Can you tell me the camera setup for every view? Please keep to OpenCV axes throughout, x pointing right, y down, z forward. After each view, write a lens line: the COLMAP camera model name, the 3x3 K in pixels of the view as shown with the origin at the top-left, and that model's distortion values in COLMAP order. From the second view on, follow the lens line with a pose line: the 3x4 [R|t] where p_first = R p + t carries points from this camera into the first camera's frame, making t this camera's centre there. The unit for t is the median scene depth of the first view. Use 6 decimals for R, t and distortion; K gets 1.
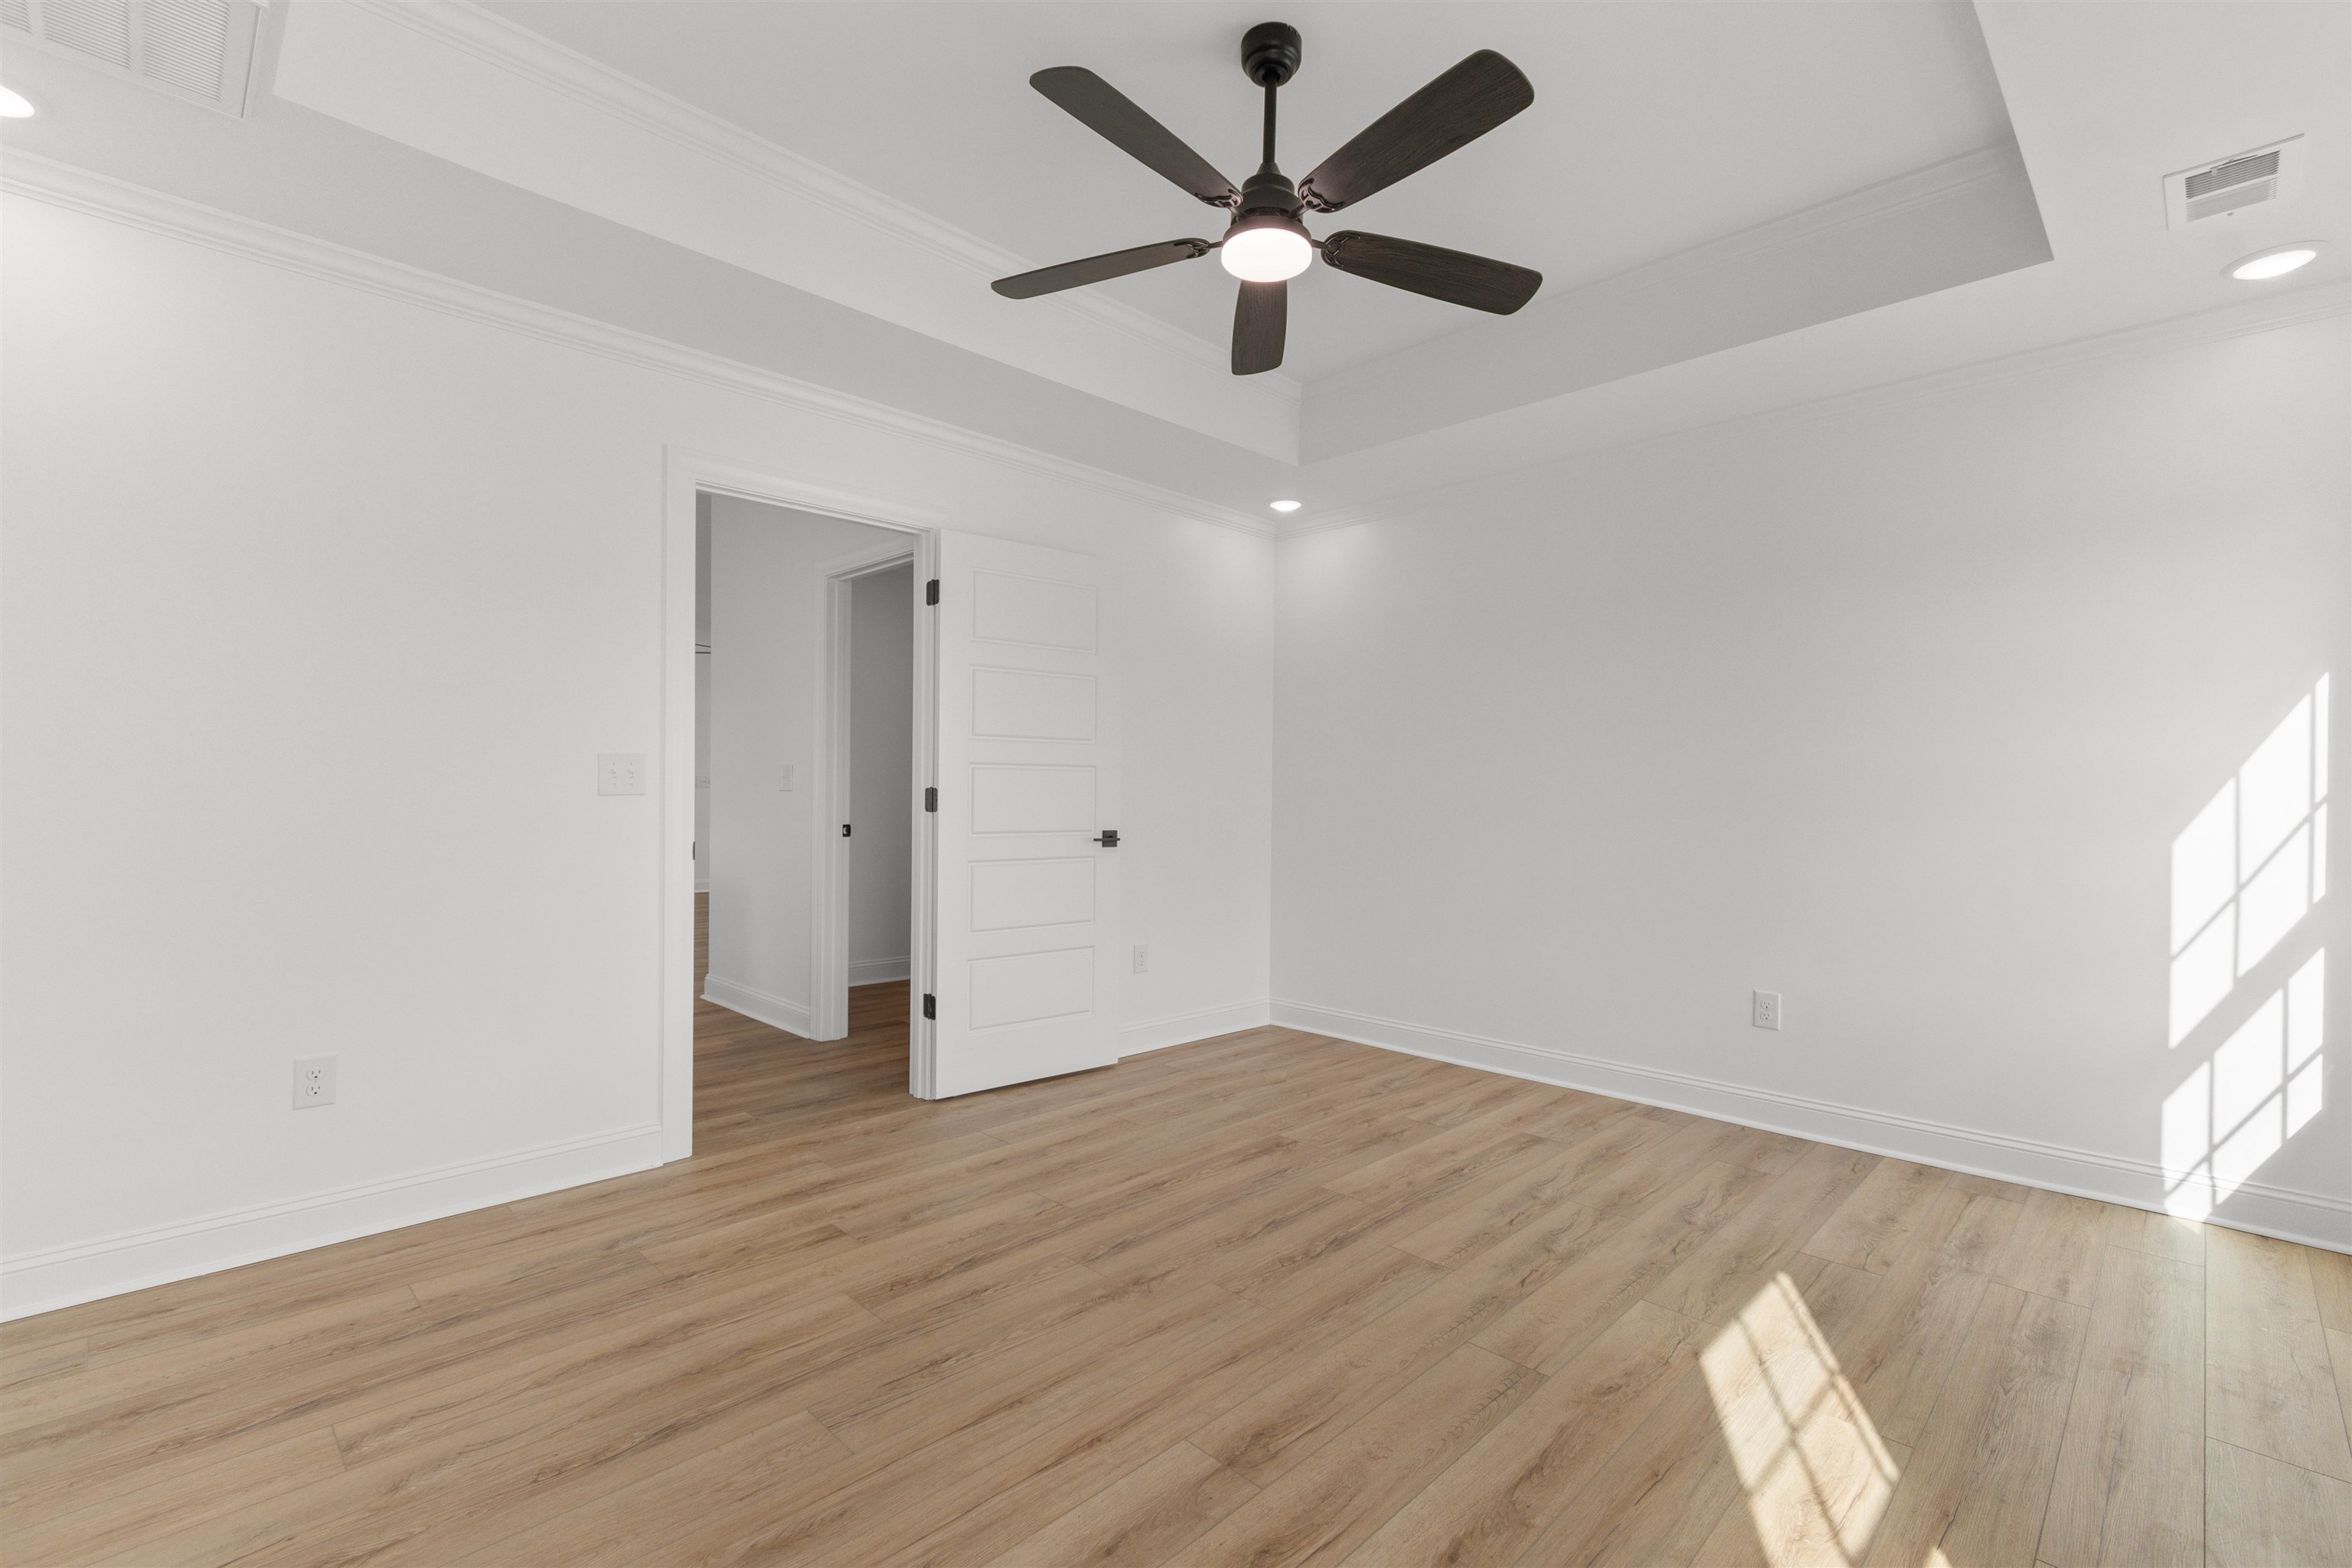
lens RADIAL K [[1052.2, 0, 1175.3], [0, 1052.2, 786.3], [0, 0, 1]] dist [0.003442, 0.000161]
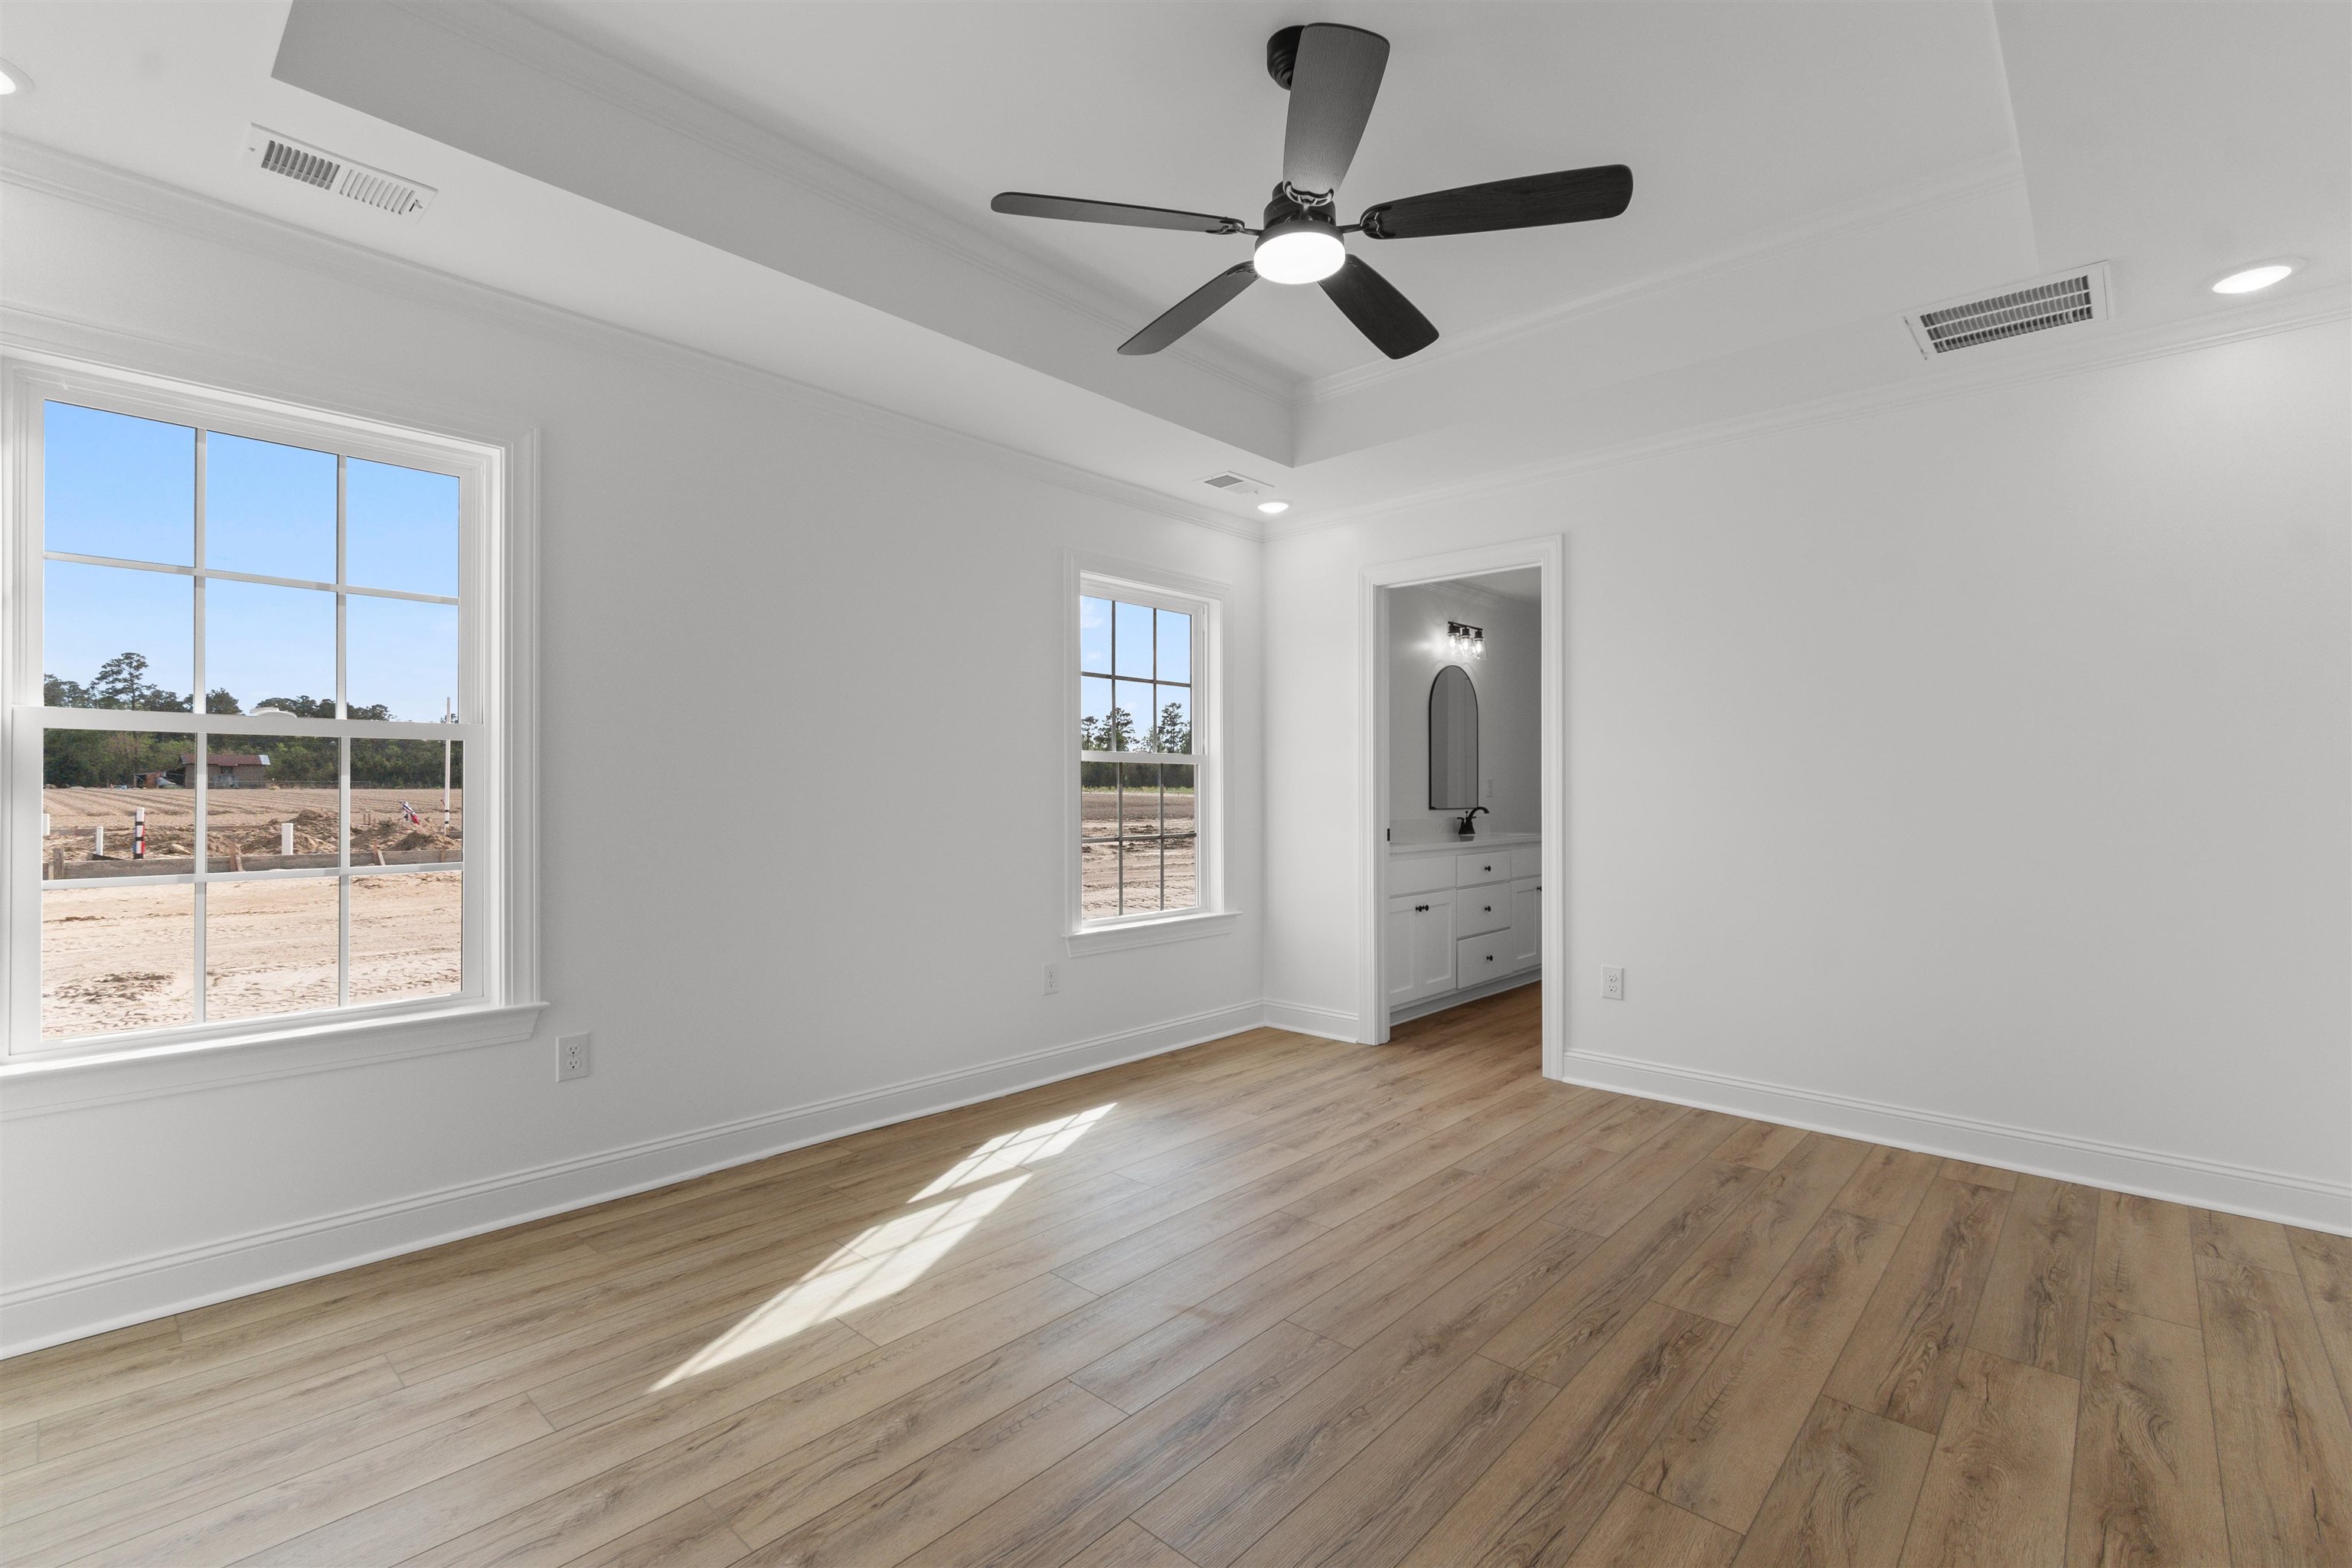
lens RADIAL K [[1052.2, 0, 1172.8], [0, 1052.2, 788.0], [0, 0, 1]] dist [0.003442, 0.000161]
pose [[-0.999344, -0.010844, -0.034550, 0.242126], [-0.010641, 0.999925, -0.006044, 0.006973], [0.034613, -0.005672, -0.999385, 2.054195]]
